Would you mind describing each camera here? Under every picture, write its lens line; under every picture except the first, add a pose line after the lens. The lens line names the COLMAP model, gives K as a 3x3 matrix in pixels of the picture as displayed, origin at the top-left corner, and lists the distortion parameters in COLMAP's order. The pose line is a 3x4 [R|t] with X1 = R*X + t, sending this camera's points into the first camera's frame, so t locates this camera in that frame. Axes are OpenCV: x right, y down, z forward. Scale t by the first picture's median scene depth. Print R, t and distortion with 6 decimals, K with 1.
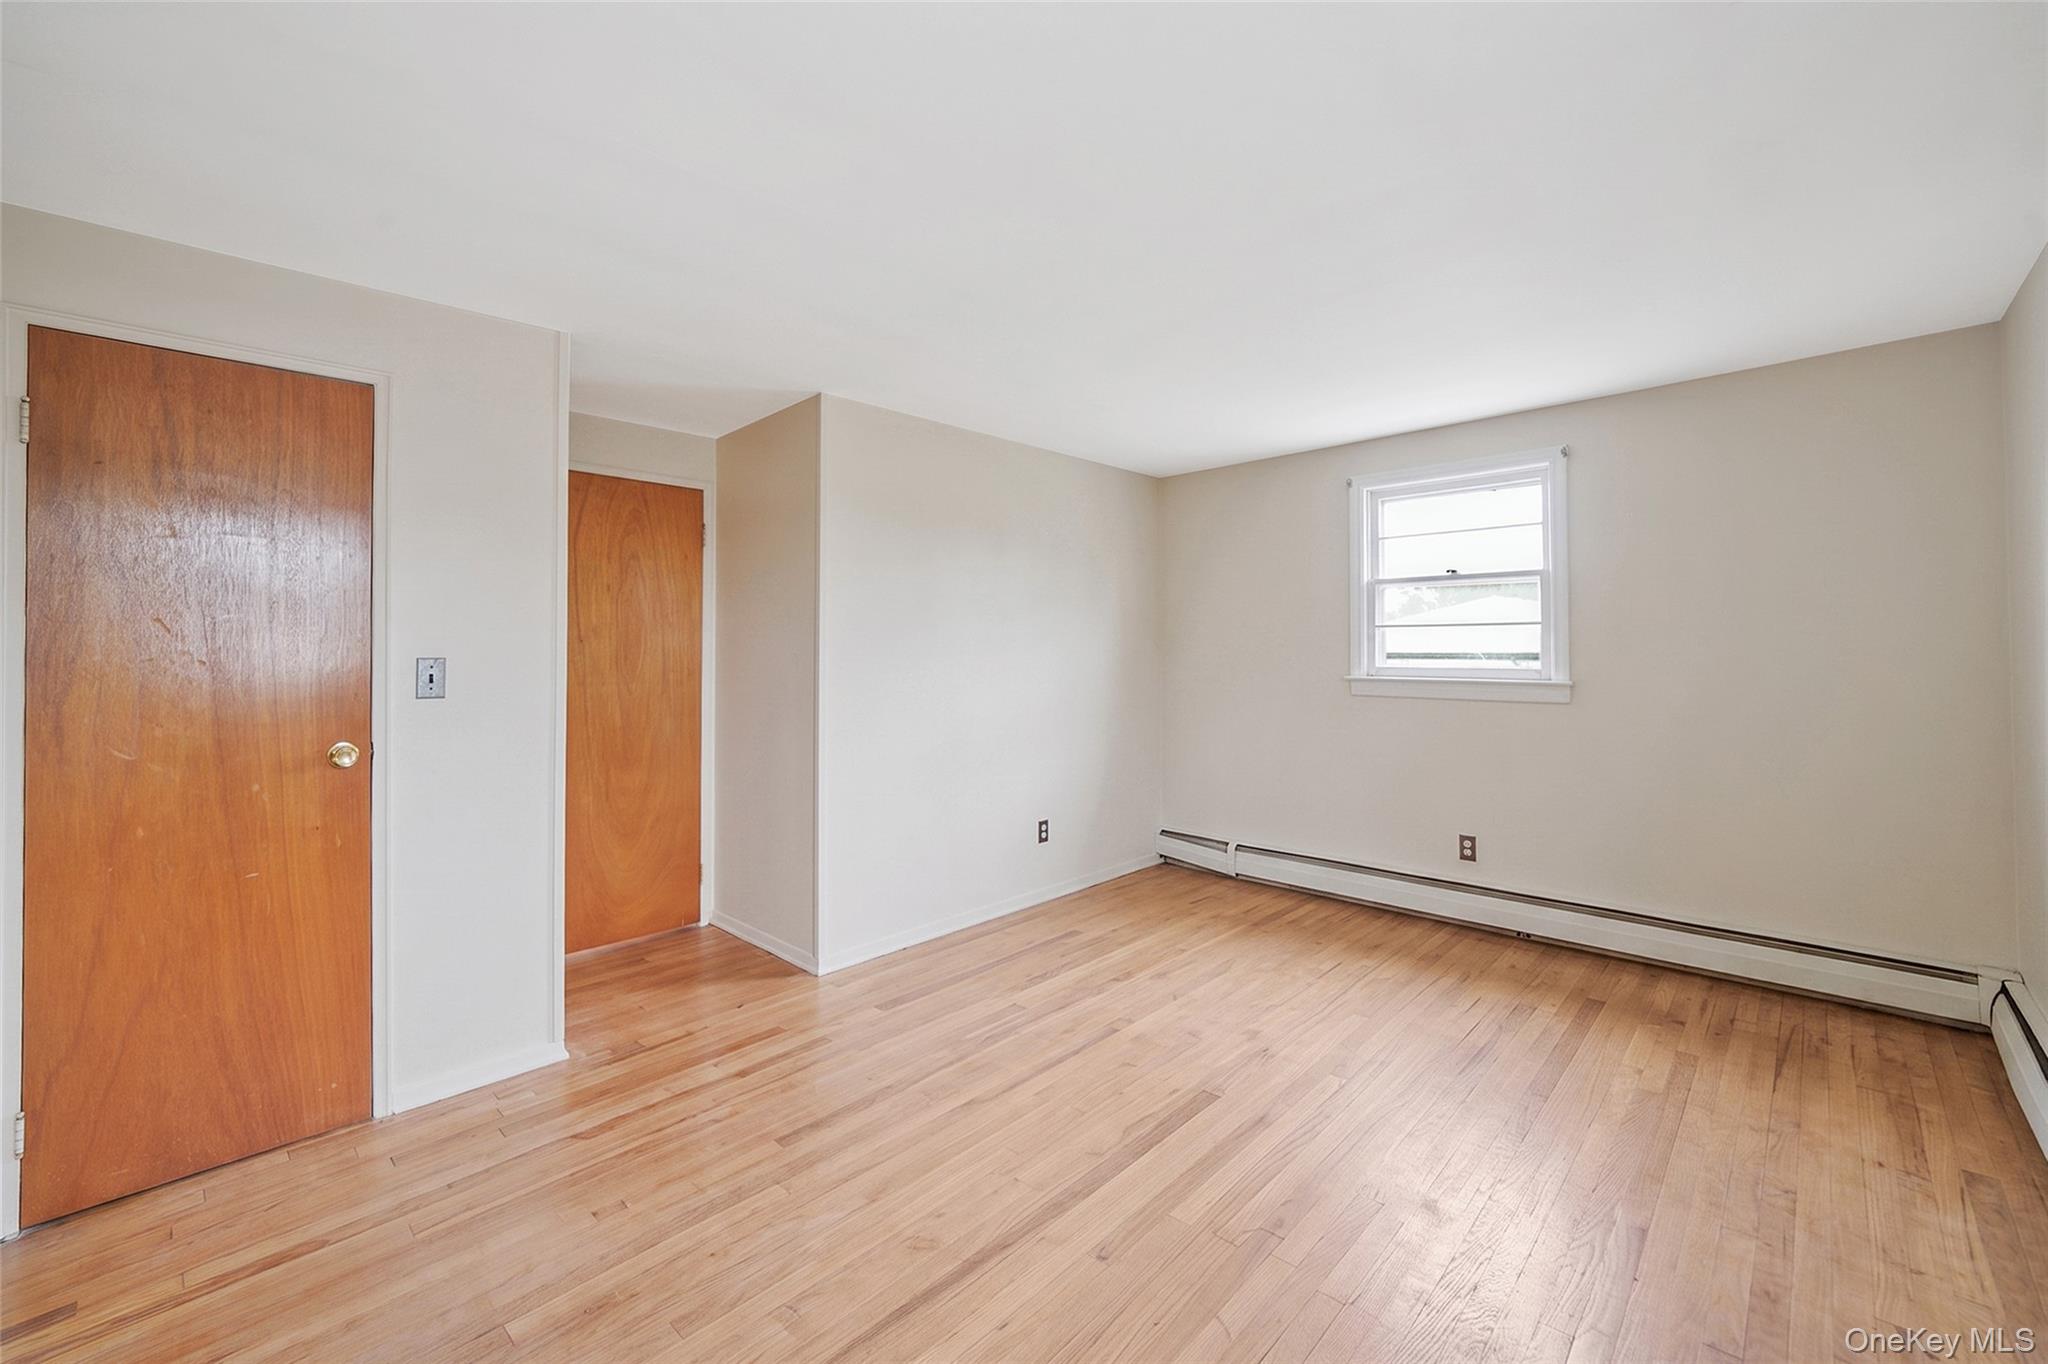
lens RADIAL K [[818.2, 0, 1026.5], [0, 818.2, 688.1], [0, 0, 1]] dist [-0.006846, 0.003559]
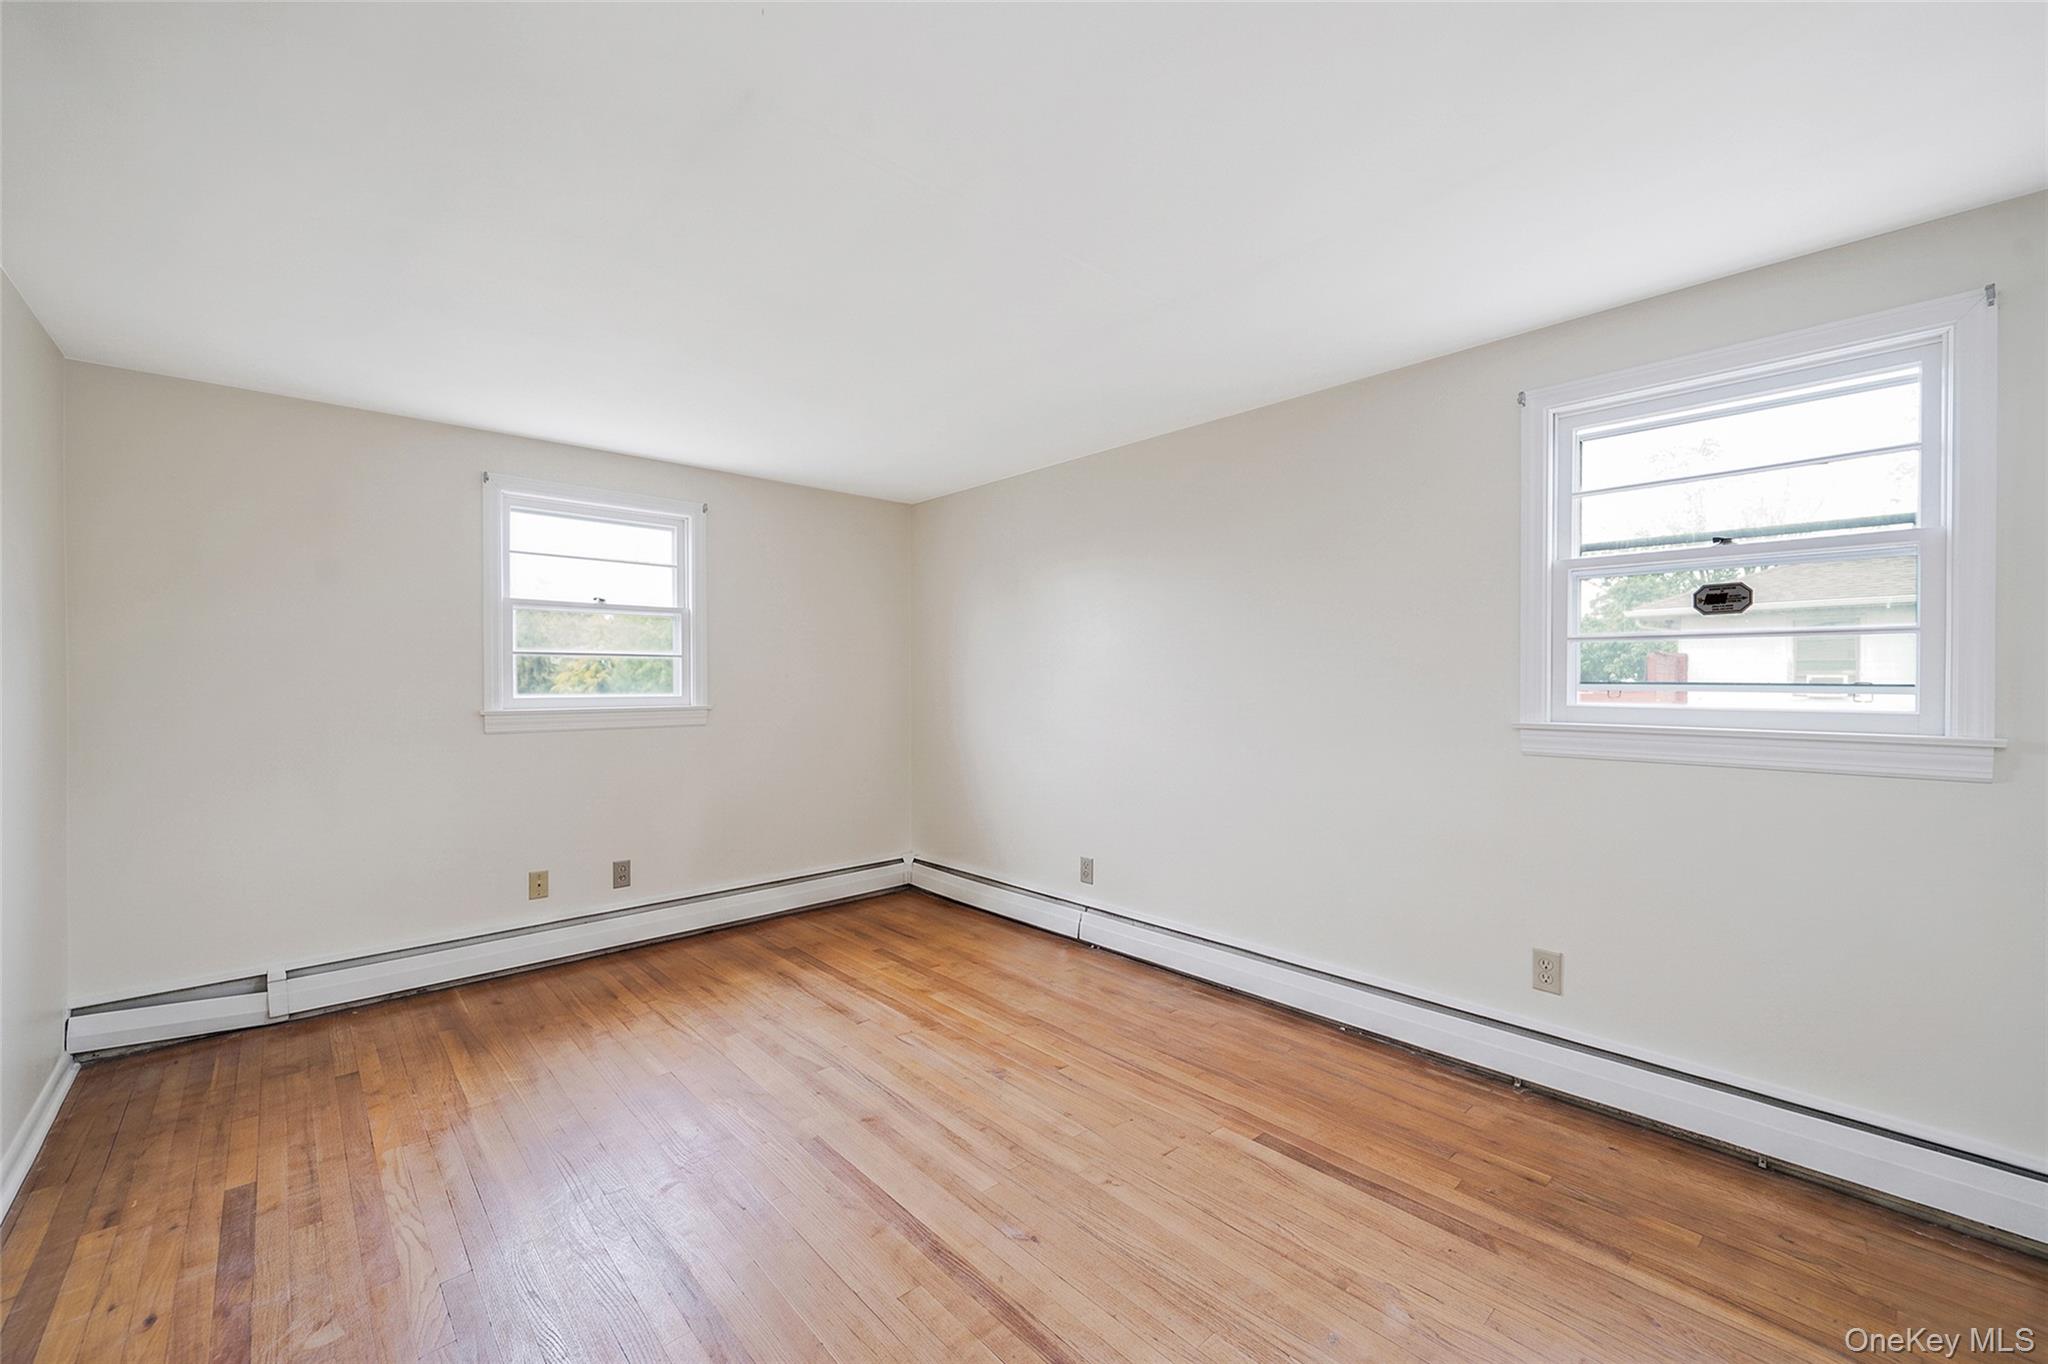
lens RADIAL K [[818.2, 0, 1026.5], [0, 818.2, 688.1], [0, 0, 1]] dist [-0.006846, 0.003559]
pose [[0.060233, -0.011281, 0.998121, -0.481725], [0.046766, 0.998870, 0.008467, -0.020838], [-0.997088, 0.046168, 0.060692, 0.460284]]
